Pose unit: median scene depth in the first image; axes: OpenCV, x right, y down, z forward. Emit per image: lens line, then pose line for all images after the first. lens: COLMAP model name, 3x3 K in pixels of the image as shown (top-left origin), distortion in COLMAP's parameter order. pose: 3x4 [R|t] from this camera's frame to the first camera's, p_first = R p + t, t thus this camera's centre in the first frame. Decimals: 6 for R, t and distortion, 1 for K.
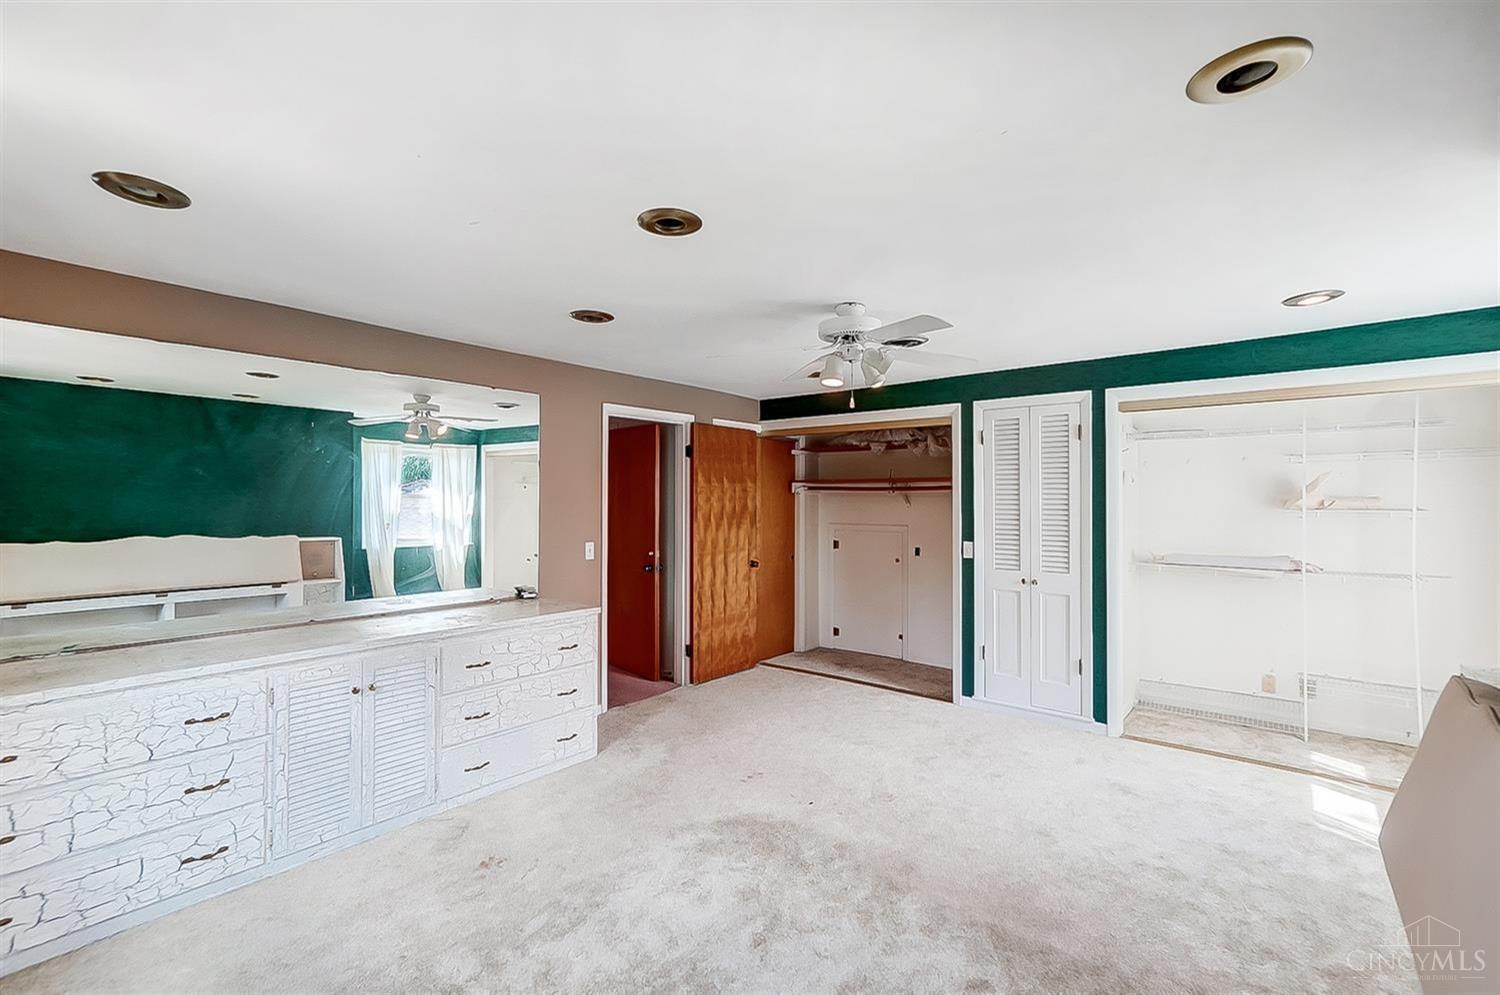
lens RADIAL K [[667.2, 0, 759.3], [0, 667.2, 491.7], [0, 0, 1]] dist [0.005225, 0.002245]
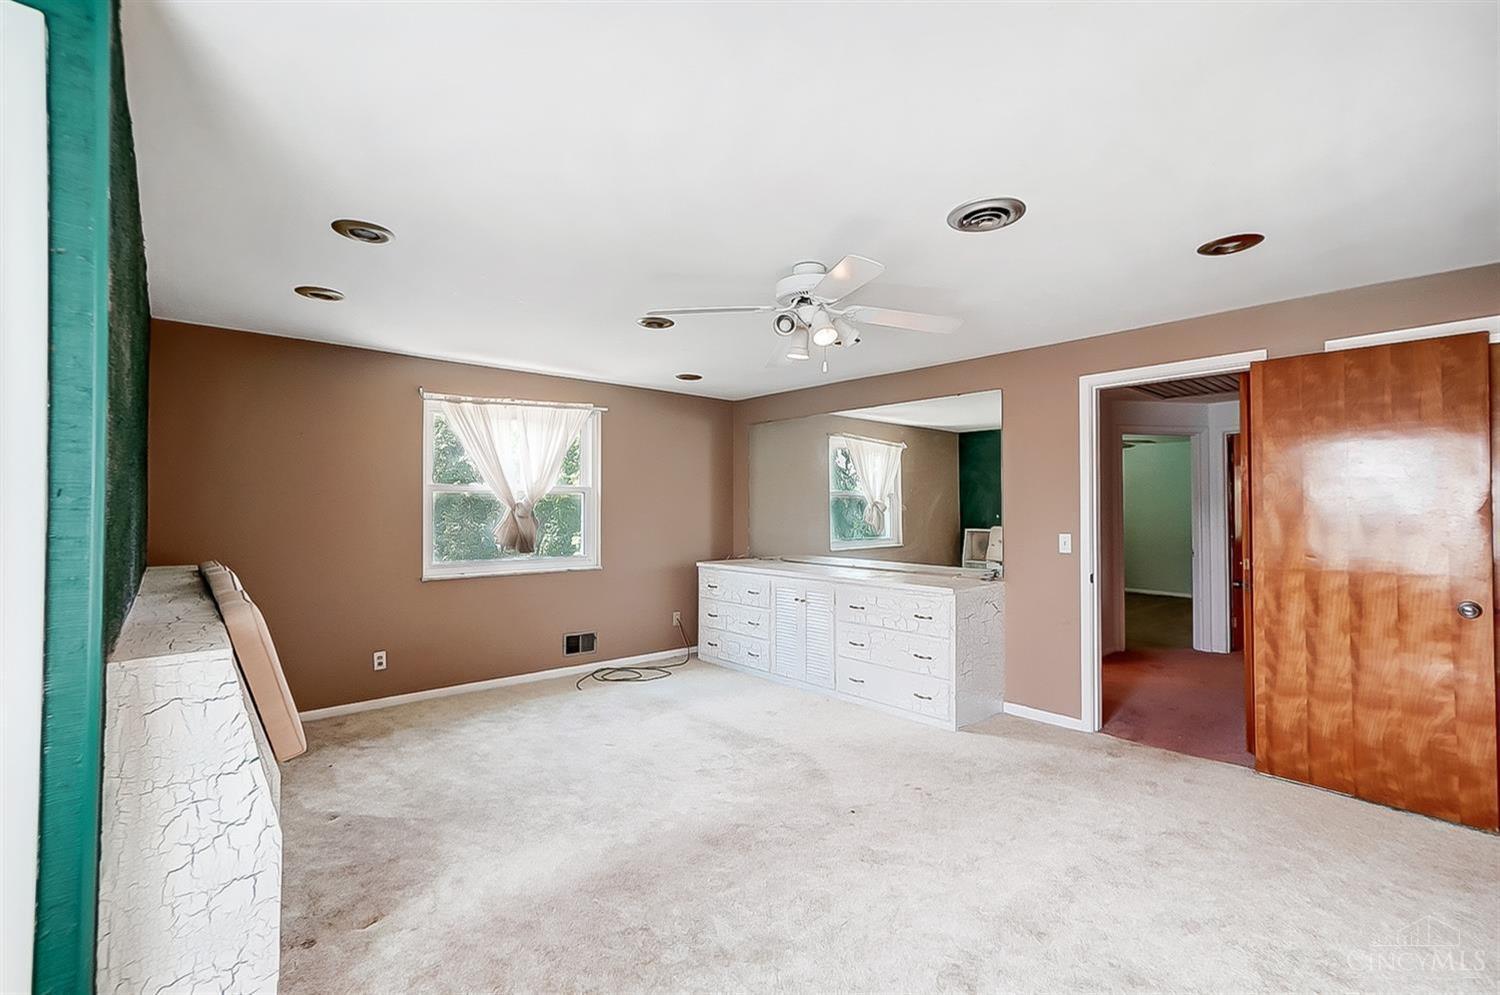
lens RADIAL K [[667.2, 0, 758.9], [0, 667.2, 501.8], [0, 0, 1]] dist [0.005225, 0.002245]
pose [[-0.155231, -0.020801, -0.987659, 0.595581], [0.002565, 0.999766, -0.021460, 0.042123], [0.987875, -0.005864, -0.155141, 0.613723]]
